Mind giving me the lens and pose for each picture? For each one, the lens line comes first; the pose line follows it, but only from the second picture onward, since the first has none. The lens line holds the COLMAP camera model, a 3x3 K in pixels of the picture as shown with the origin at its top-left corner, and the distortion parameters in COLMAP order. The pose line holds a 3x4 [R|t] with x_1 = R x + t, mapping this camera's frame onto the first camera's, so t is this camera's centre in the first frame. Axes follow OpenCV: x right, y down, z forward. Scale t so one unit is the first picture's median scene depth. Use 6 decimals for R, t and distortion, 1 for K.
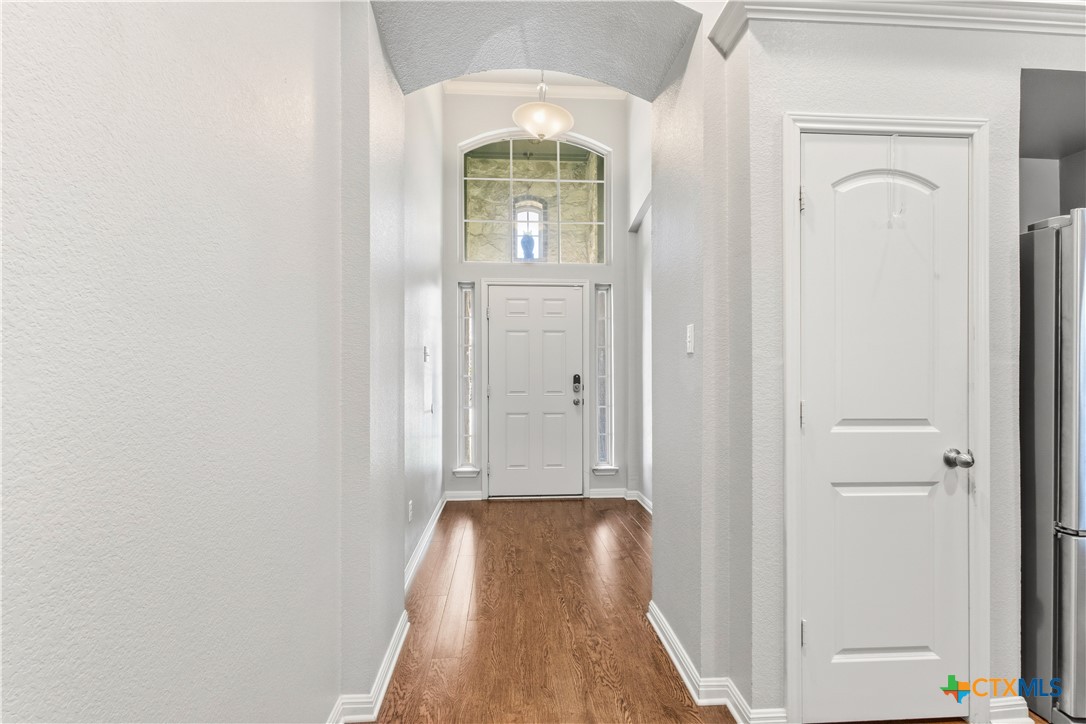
lens RADIAL K [[503.9, 0, 544.2], [0, 503.9, 367.5], [0, 0, 1]] dist [0.005589, 0.000054]
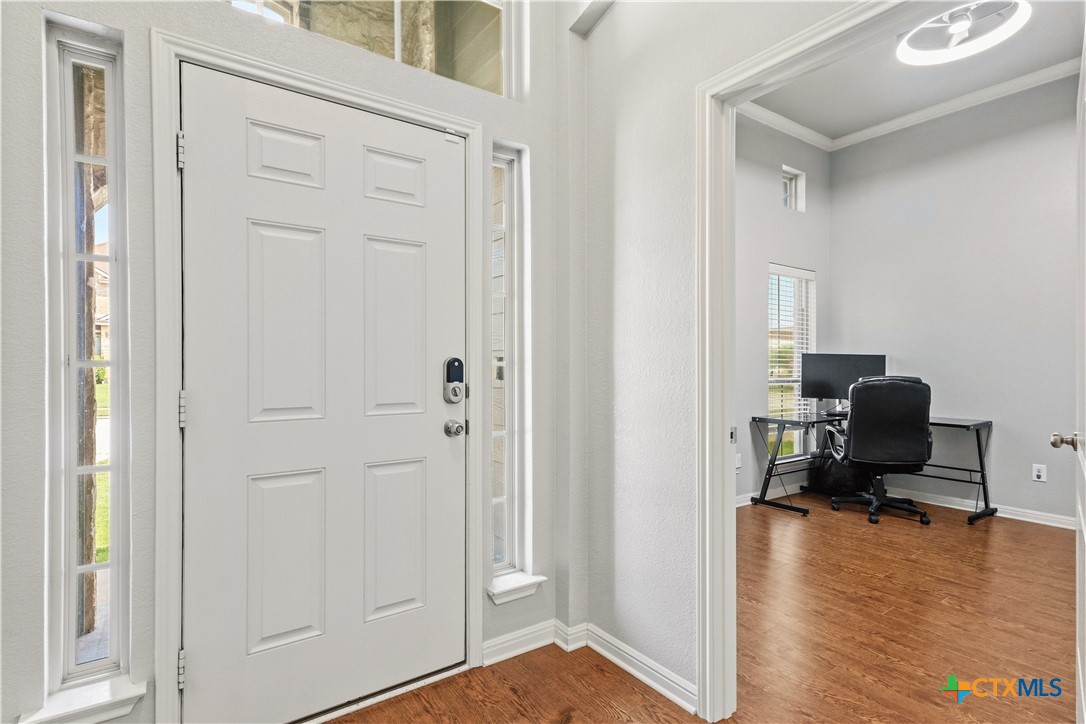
lens RADIAL K [[554.4, 0, 545.5], [0, 554.4, 368.6], [0, 0, 1]] dist [0.016865, 0.000487]
pose [[0.852813, 0.001083, 0.522215, -0.099238], [-0.003290, 0.999989, 0.003298, 0.020359], [-0.522206, -0.004531, 0.852808, 0.594741]]
